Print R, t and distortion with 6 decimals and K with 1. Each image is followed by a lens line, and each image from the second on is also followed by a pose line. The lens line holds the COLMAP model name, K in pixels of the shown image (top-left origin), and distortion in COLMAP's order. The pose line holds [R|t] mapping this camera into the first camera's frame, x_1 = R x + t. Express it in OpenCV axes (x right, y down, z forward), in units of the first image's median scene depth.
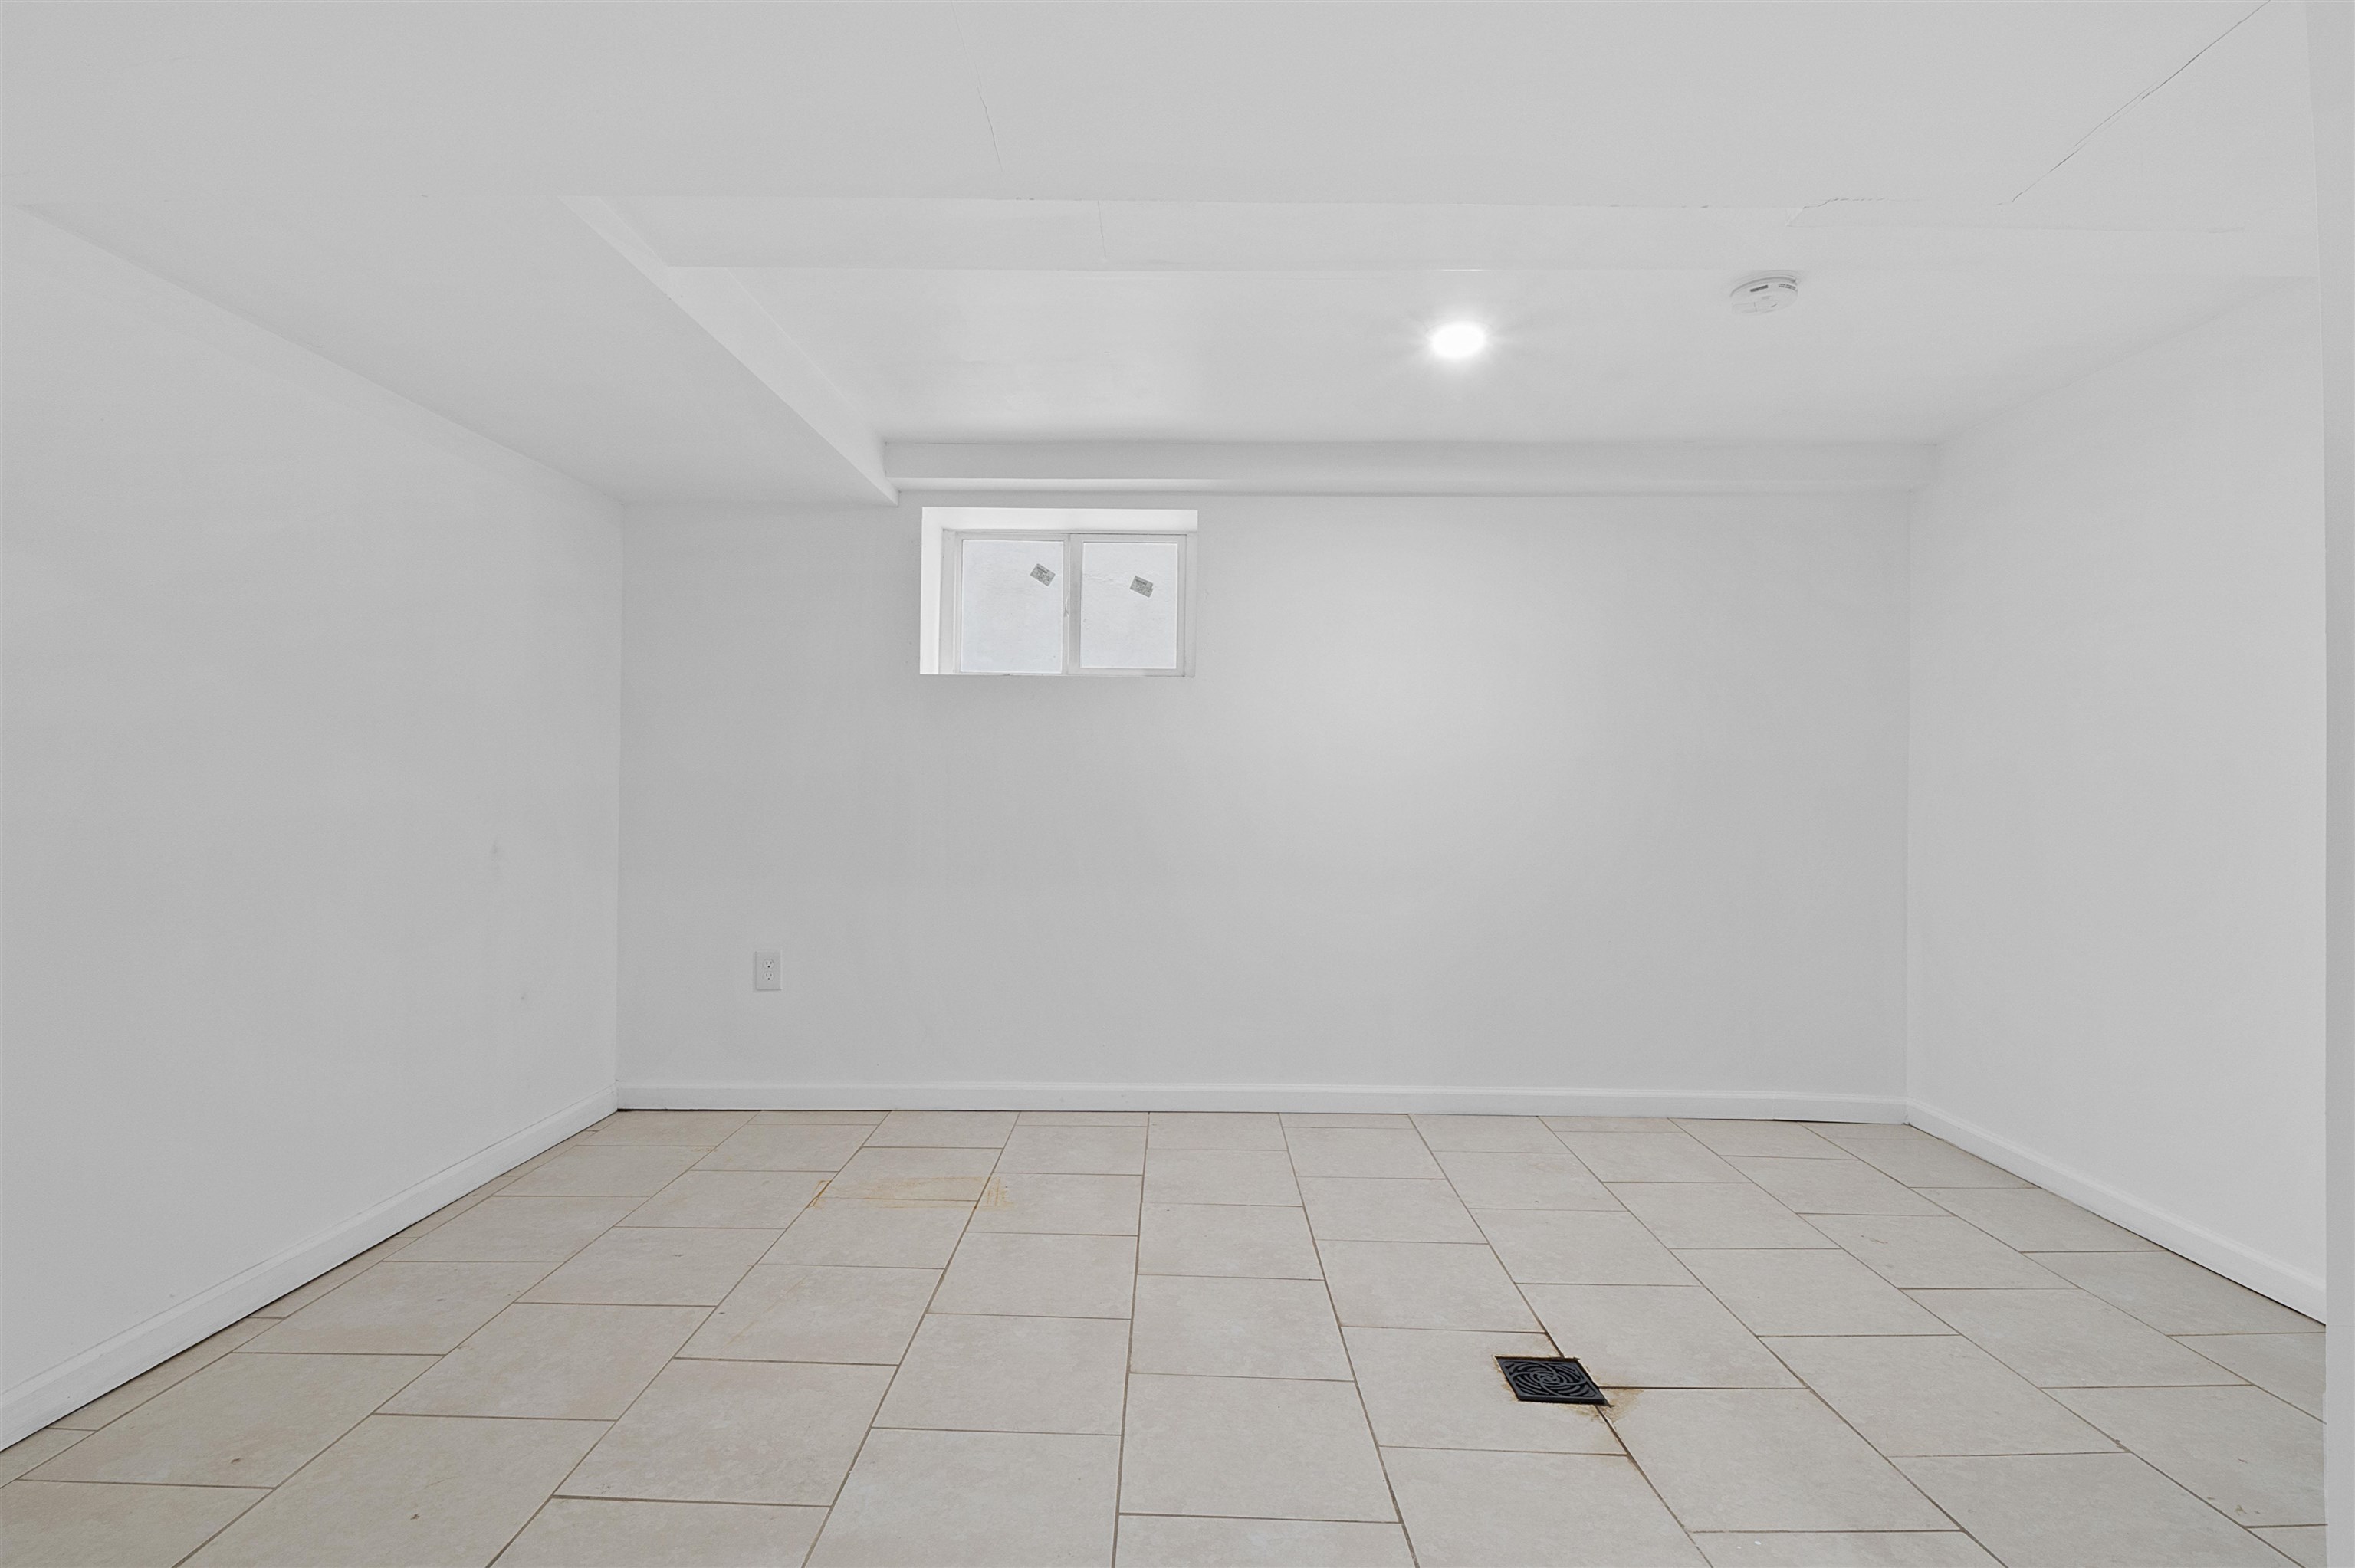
lens RADIAL K [[1130.9, 0, 1164.7], [0, 1130.9, 789.7], [0, 0, 1]] dist [0.005000, -0.016685]
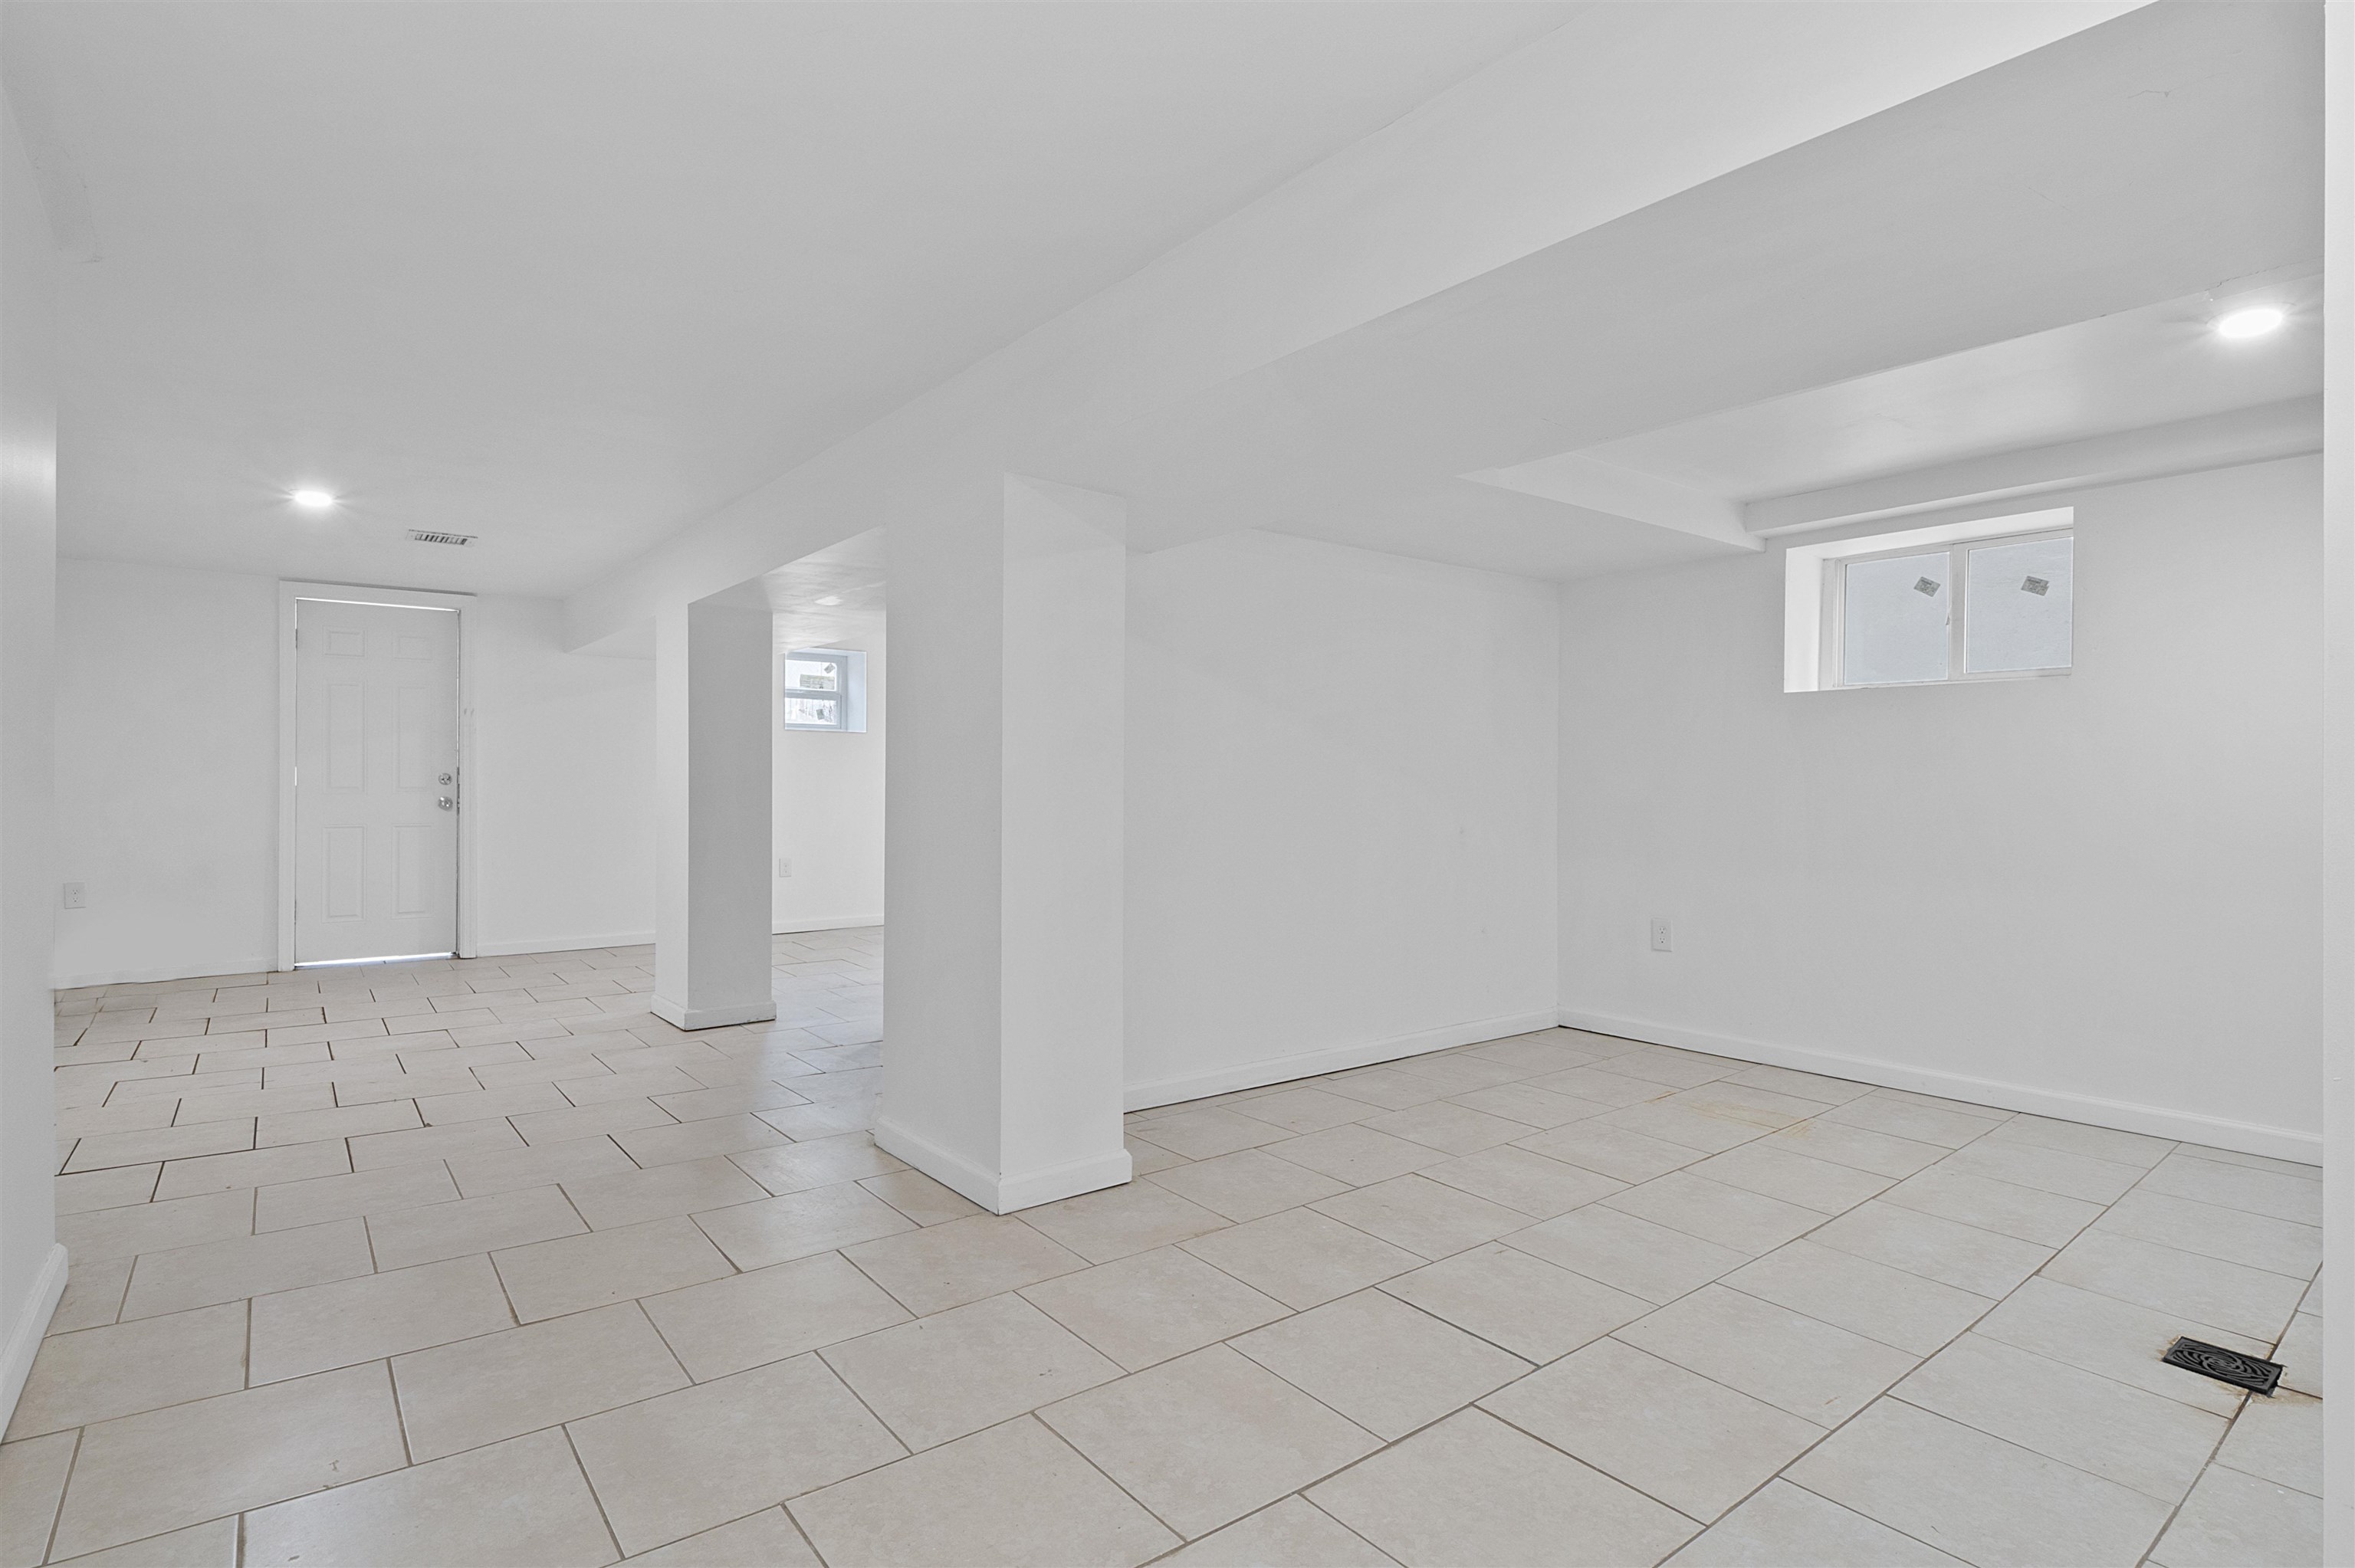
lens RADIAL K [[1130.9, 0, 1190.1], [0, 1130.9, 782.3], [0, 0, 1]] dist [0.005000, -0.016685]
pose [[0.622123, -0.009305, -0.782864, 0.319521], [-0.003812, 0.999882, -0.014913, 0.009956], [0.782910, 0.012262, 0.622014, -0.205997]]
